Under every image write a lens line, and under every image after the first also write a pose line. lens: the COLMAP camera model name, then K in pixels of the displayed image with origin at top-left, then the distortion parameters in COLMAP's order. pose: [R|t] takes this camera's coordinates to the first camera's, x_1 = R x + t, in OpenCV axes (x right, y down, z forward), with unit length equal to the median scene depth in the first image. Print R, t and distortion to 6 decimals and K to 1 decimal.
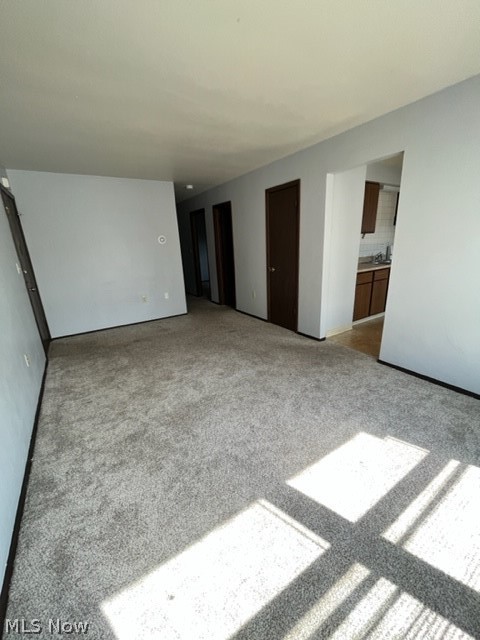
lens RADIAL K [[258.9, 0, 237.8], [0, 258.9, 318.8], [0, 0, 1]] dist [-0.002233, -0.000566]
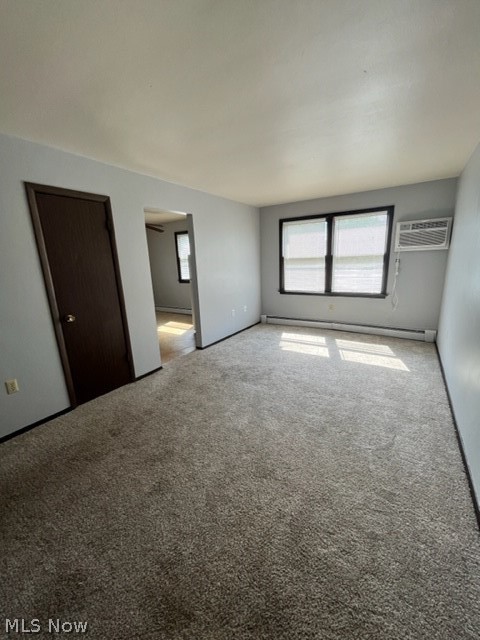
lens RADIAL K [[258.9, 0, 240.4], [0, 258.9, 319.9], [0, 0, 1]] dist [-0.002233, -0.000566]
pose [[-0.418363, -0.141888, 0.897129, -0.650471], [0.315866, 0.903343, 0.290171, -0.265500], [-0.851587, 0.404769, -0.333108, 0.967494]]
